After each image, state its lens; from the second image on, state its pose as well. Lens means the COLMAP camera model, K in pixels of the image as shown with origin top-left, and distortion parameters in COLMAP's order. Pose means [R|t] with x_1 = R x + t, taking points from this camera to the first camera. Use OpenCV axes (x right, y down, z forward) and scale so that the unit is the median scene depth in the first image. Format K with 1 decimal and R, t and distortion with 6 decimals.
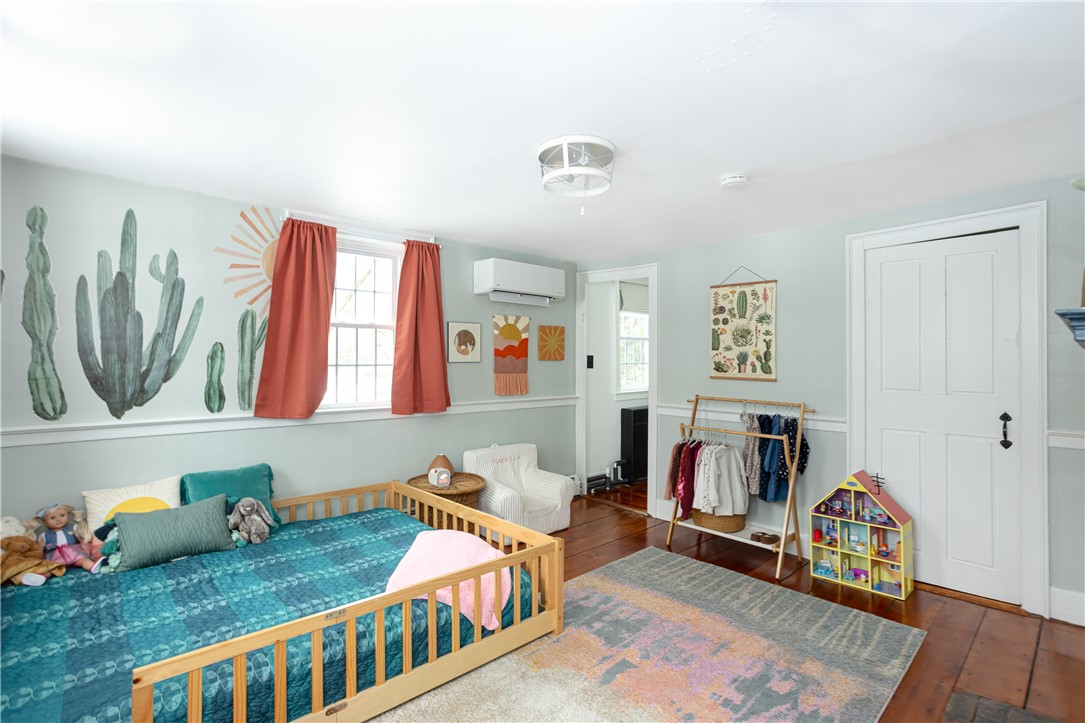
lens RADIAL K [[531.4, 0, 542.7], [0, 531.4, 359.8], [0, 0, 1]] dist [0.007319, 0.002722]
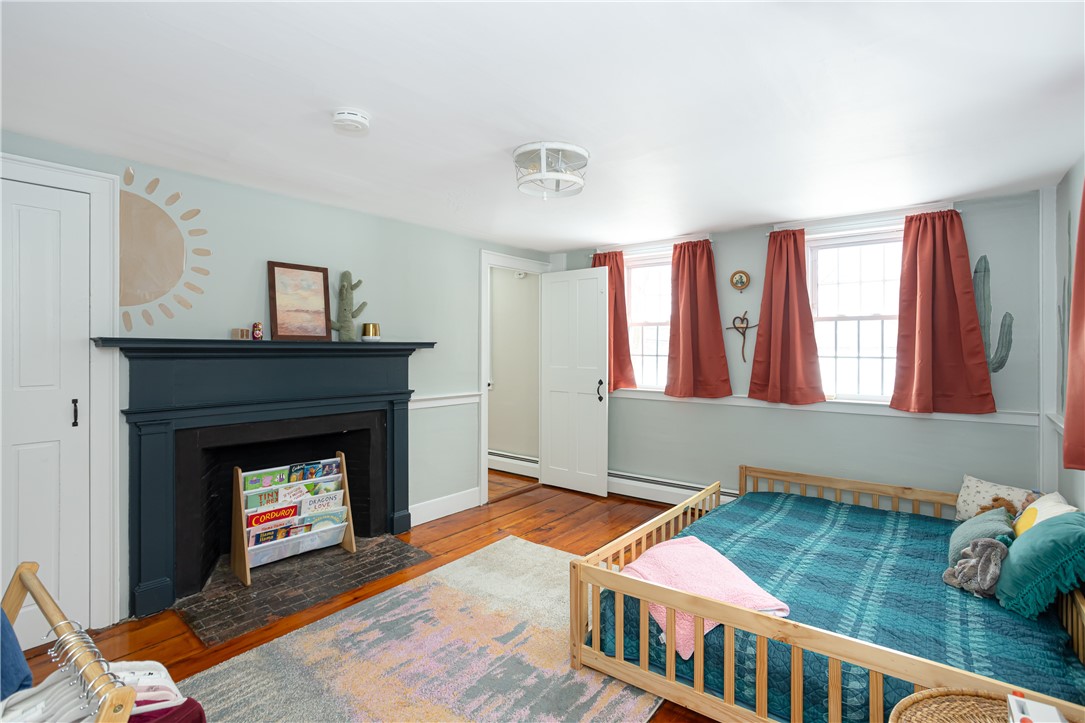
lens RADIAL K [[531.4, 0, 550.5], [0, 531.4, 355.8], [0, 0, 1]] dist [0.007319, 0.002722]
pose [[-0.989008, -0.008101, -0.147638, 0.207350], [-0.009751, 0.999898, 0.010457, -0.003585], [0.147538, 0.011781, -0.988986, 1.894920]]
